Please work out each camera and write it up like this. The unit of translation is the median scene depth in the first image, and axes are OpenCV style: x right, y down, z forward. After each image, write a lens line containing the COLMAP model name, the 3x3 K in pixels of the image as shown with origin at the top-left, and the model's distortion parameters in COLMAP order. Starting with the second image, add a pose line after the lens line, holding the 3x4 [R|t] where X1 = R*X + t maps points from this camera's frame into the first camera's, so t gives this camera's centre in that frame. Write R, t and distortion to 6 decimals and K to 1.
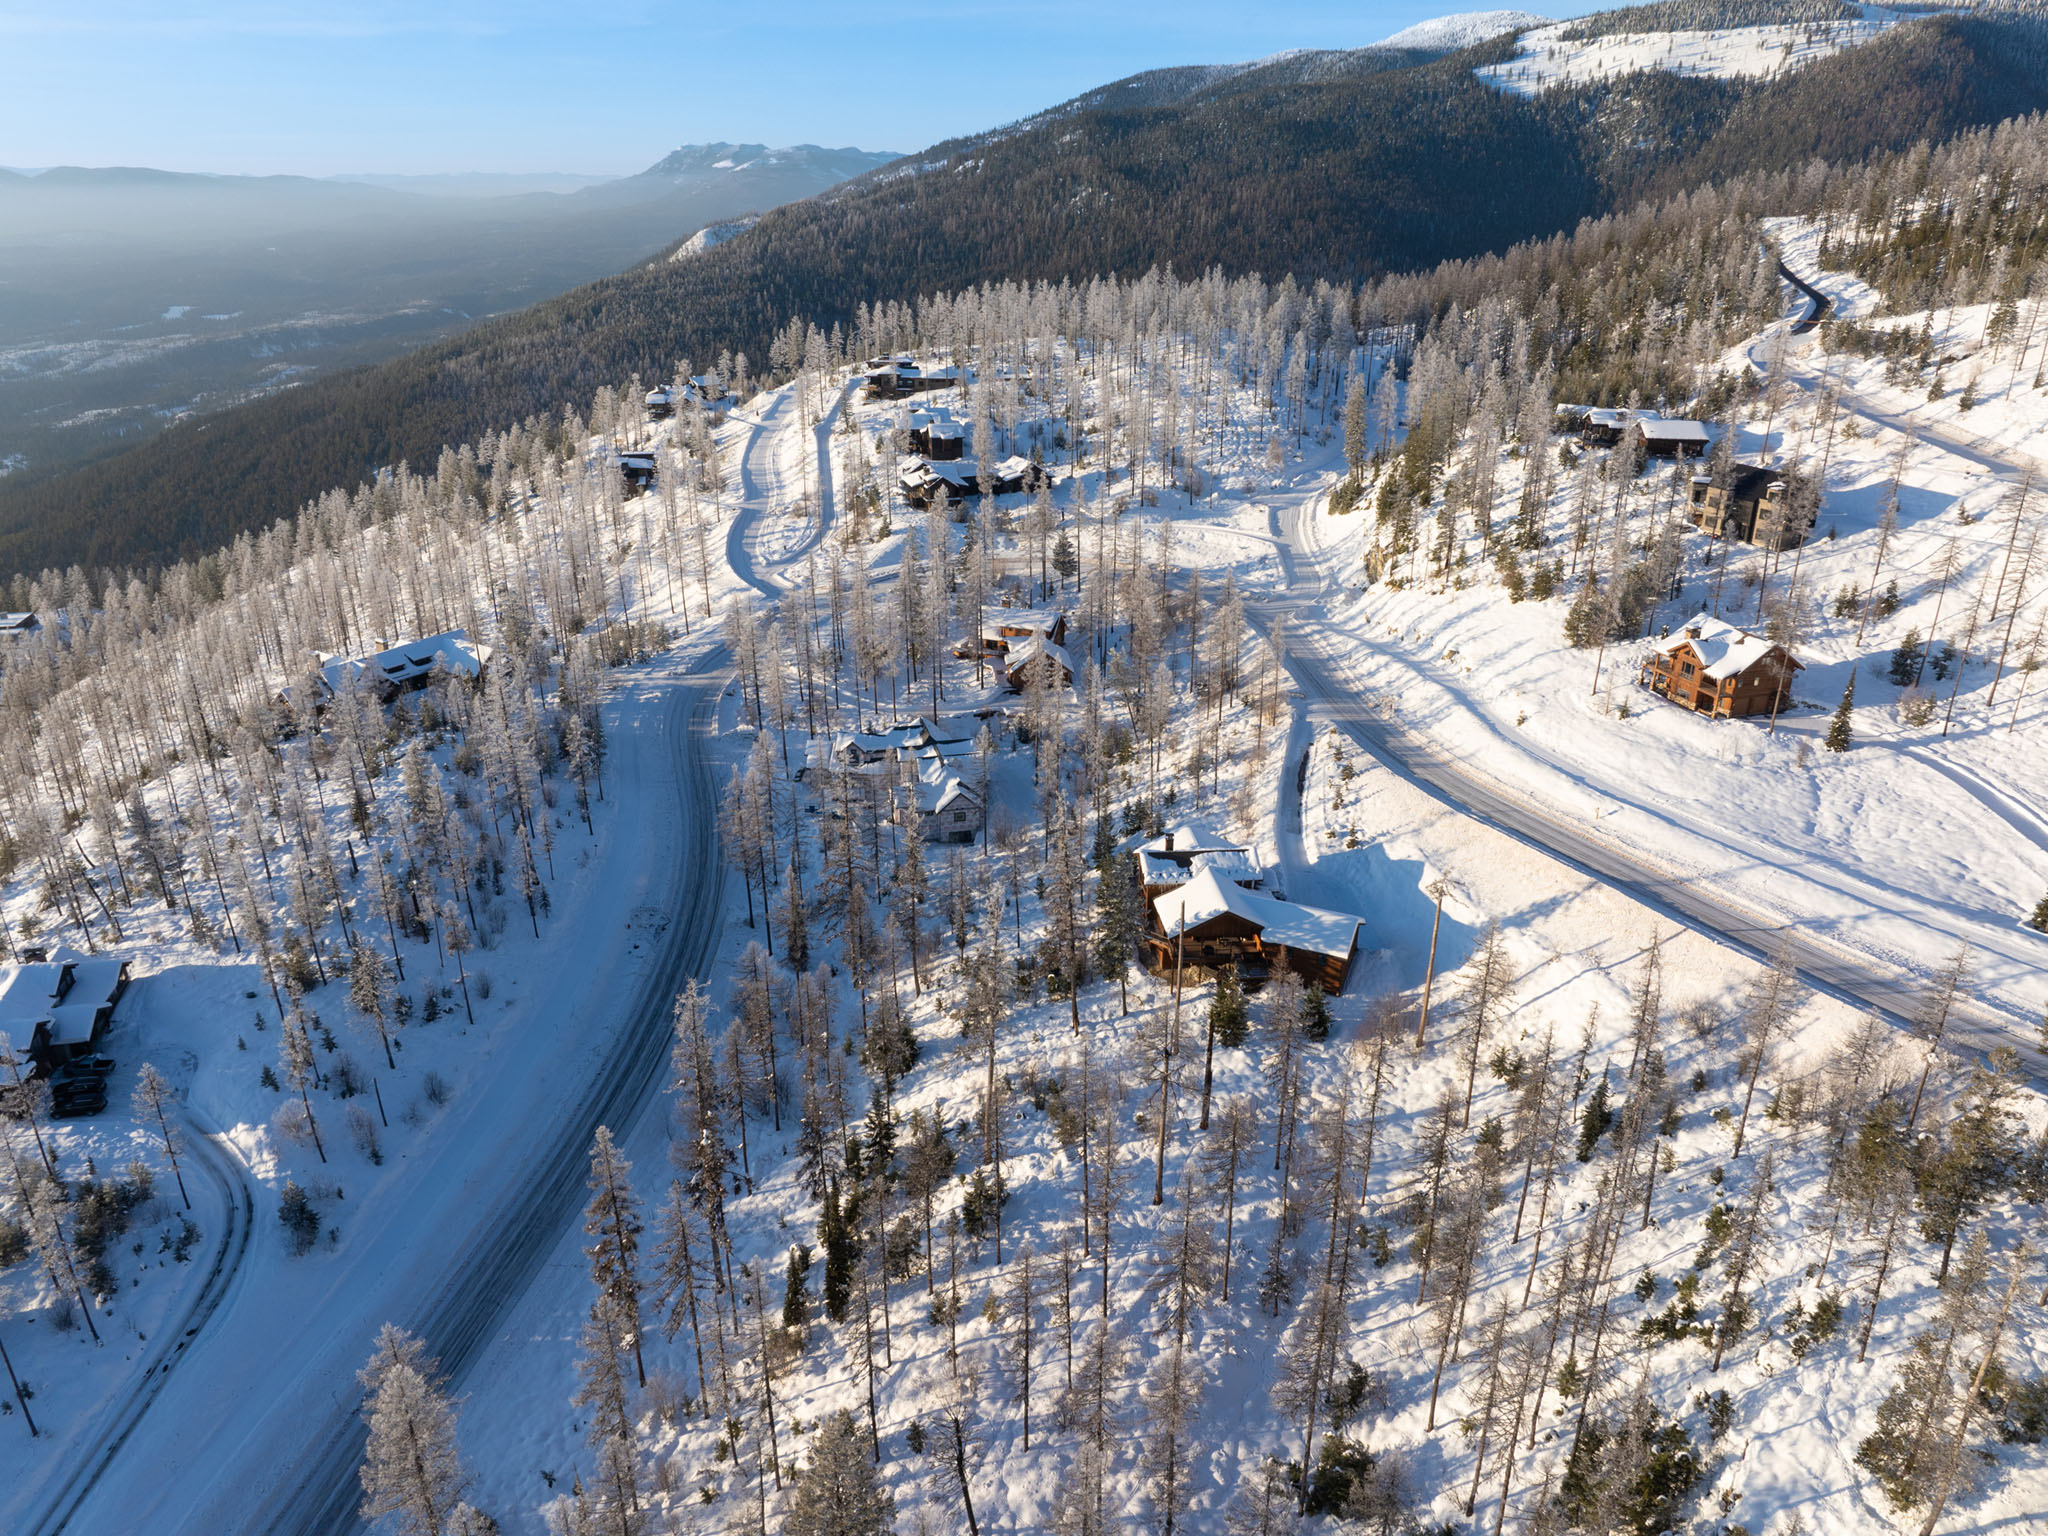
lens RADIAL K [[1443.8, 0, 1025.5], [0, 1443.8, 770.9], [0, 0, 1]] dist [-0.051226, 0.023258]
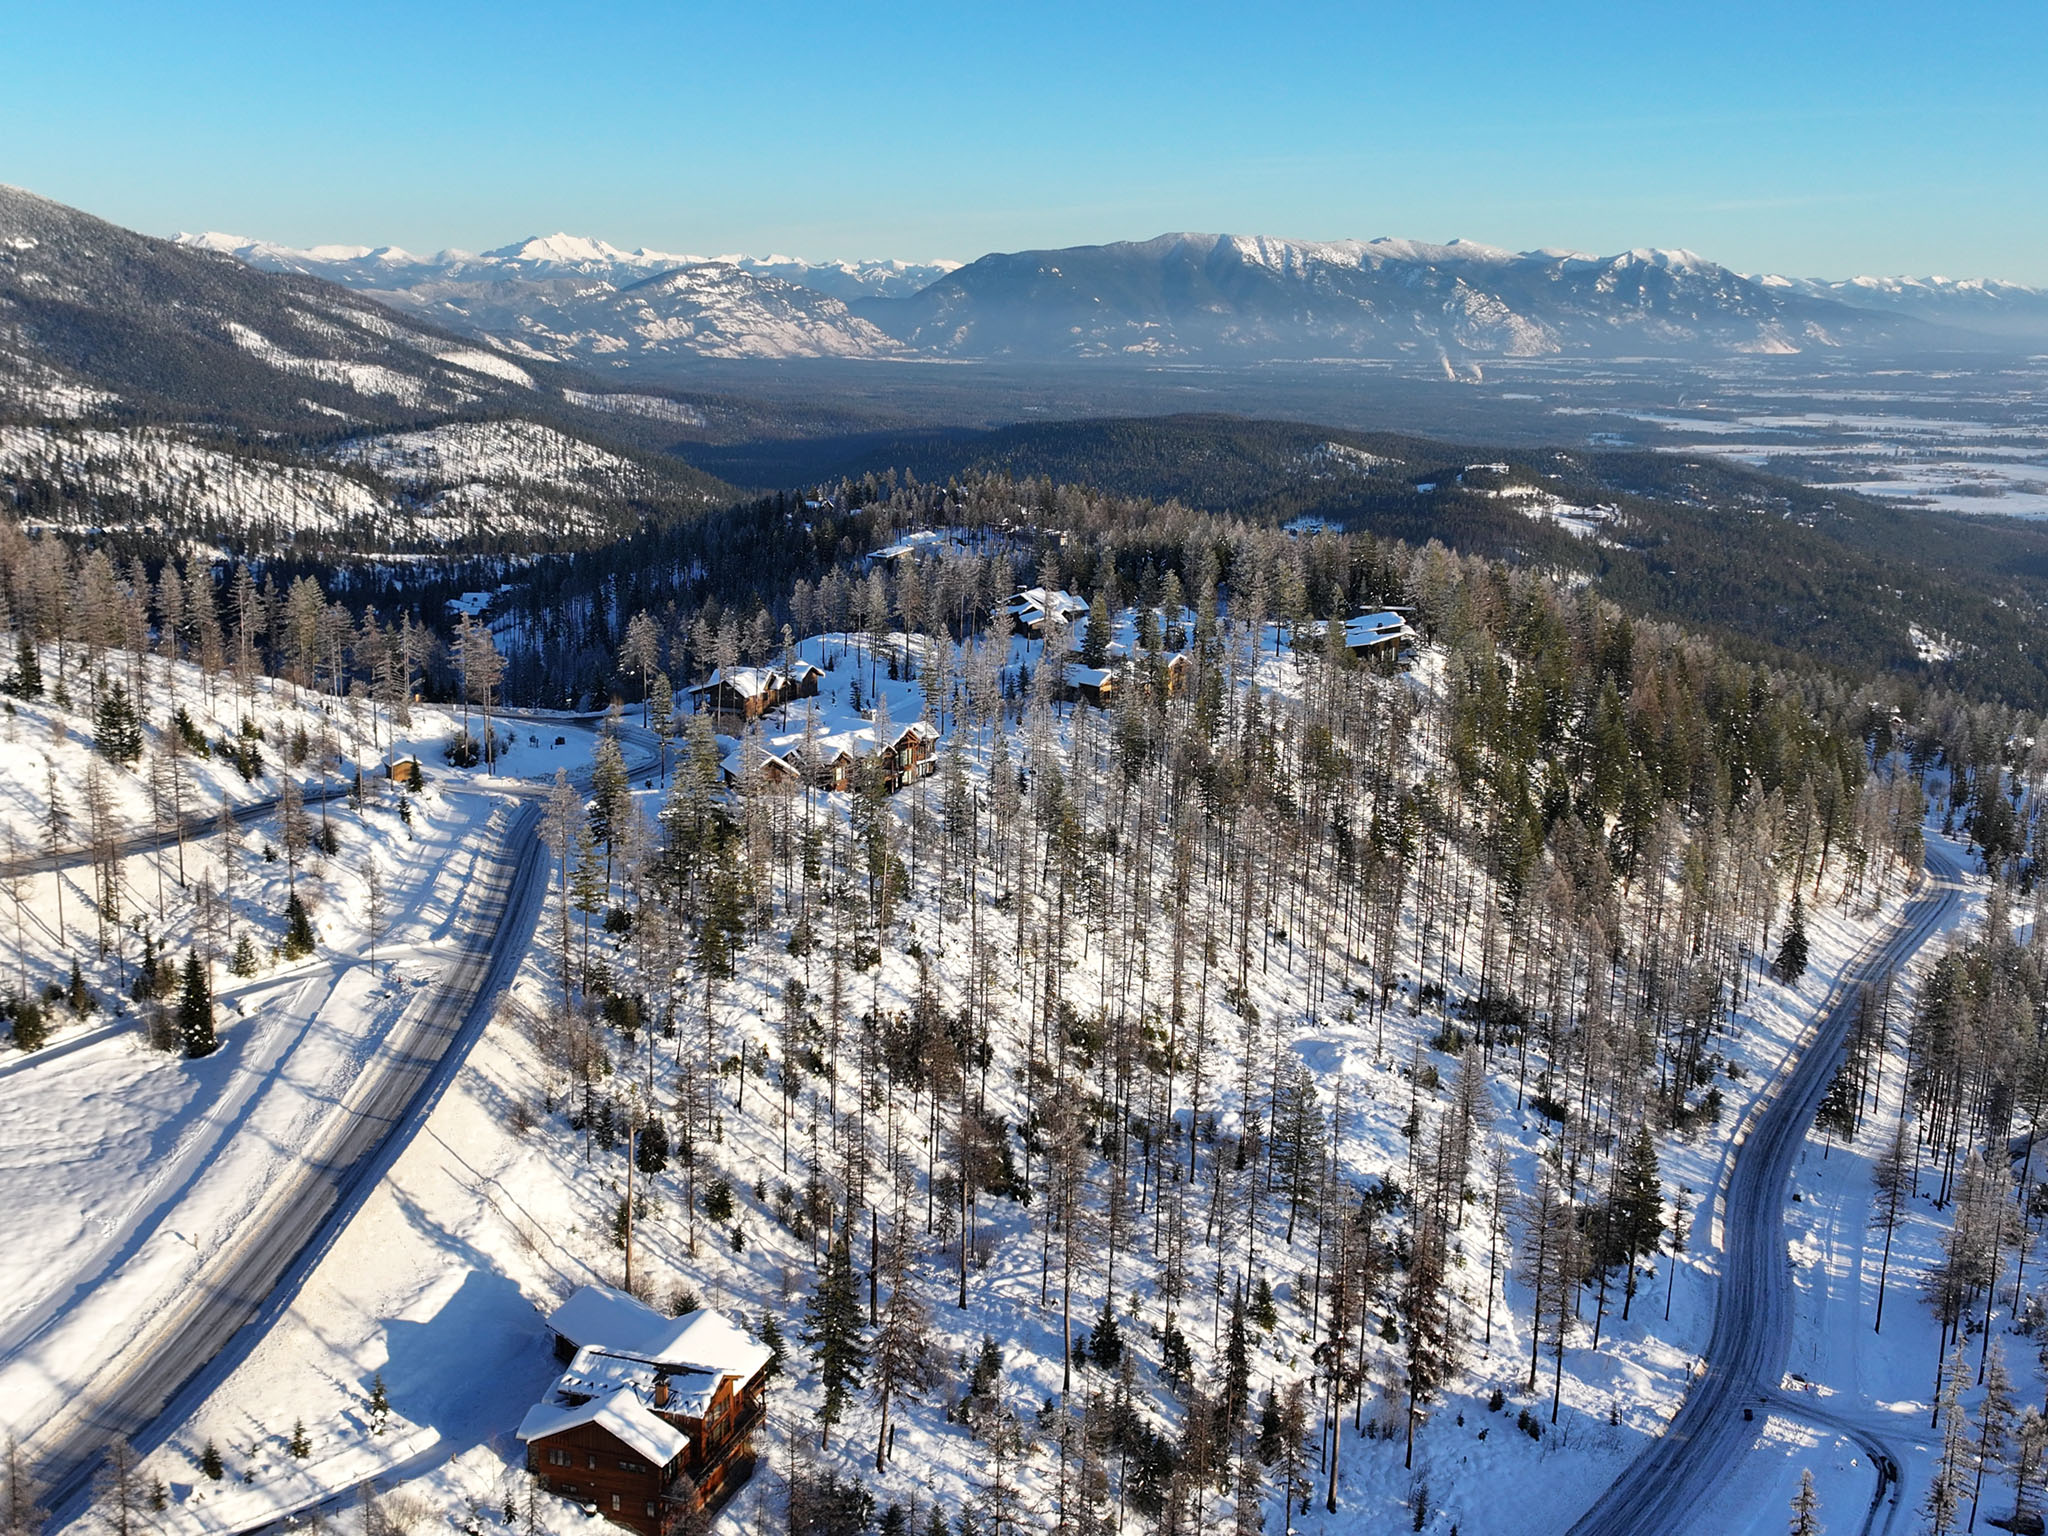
lens RADIAL K [[2250.2, 0, 1024.0], [0, 2250.2, 768.0], [0, 0, 1]] dist [0.019884, -0.038985]
pose [[-0.913187, -0.102162, 0.394529, -0.225612], [0.138761, 0.832286, 0.536698, -0.371470], [-0.383191, 0.544850, -0.745857, 0.759294]]
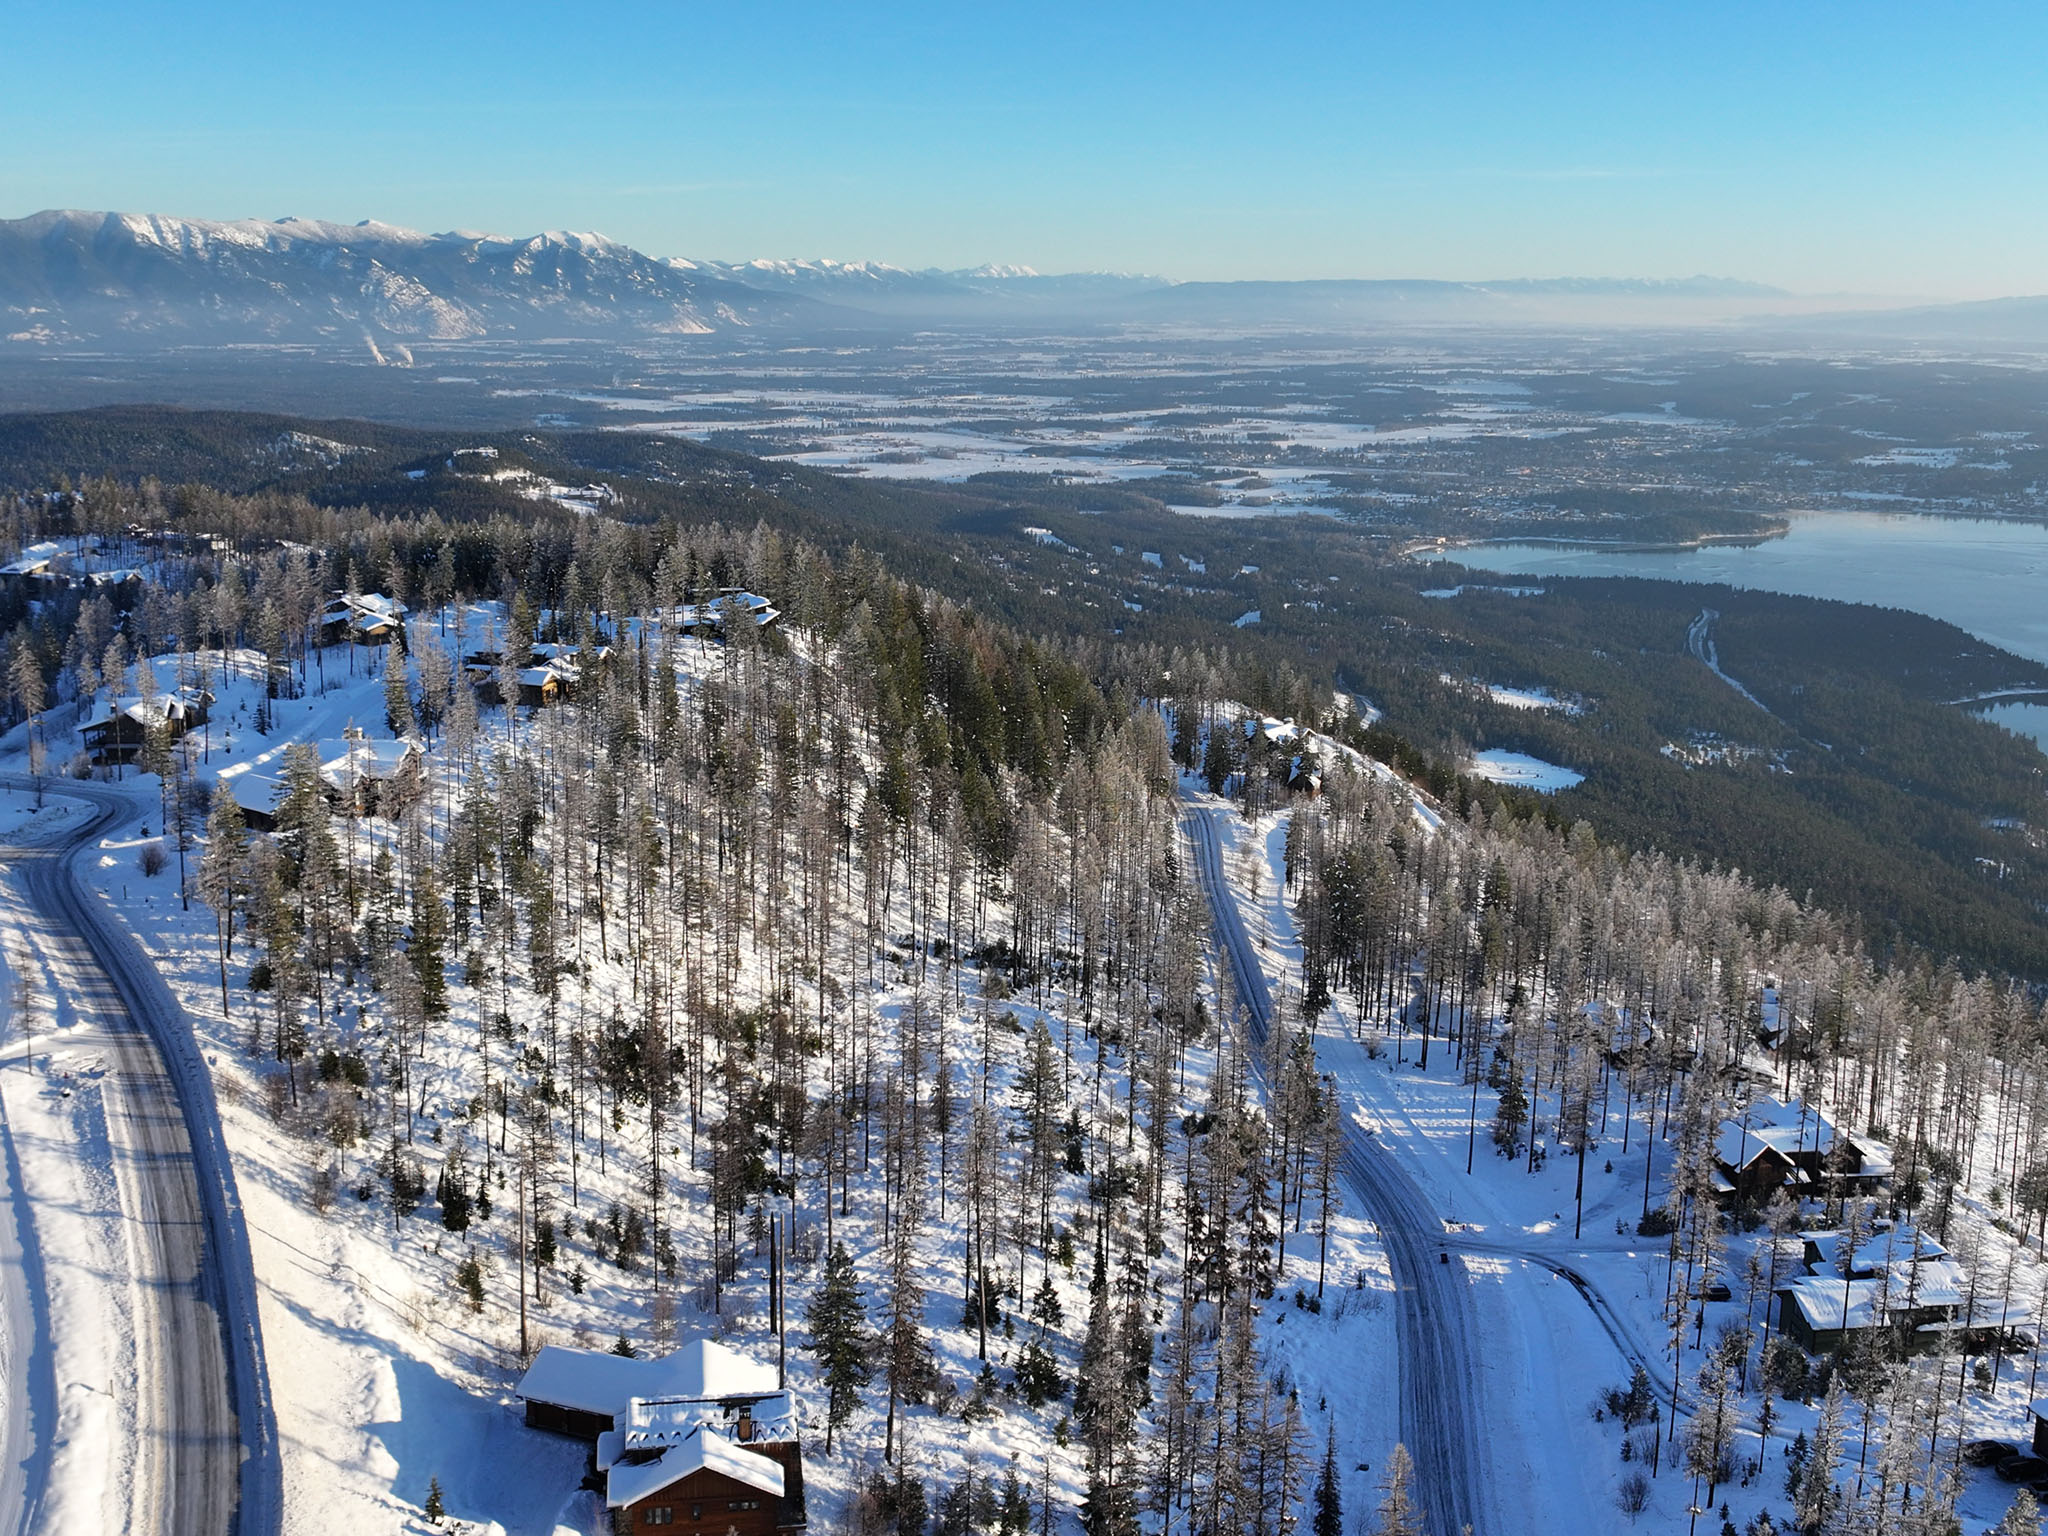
lens RADIAL K [[2253.2, 0, 1025.4], [0, 2253.2, 777.1], [0, 0, 1]] dist [-0.003545, 0.027205]
pose [[-0.998852, -0.006954, -0.047400, 0.008912], [-0.032793, 0.820531, 0.570661, -0.392279], [0.034924, 0.571560, -0.819817, 0.814893]]
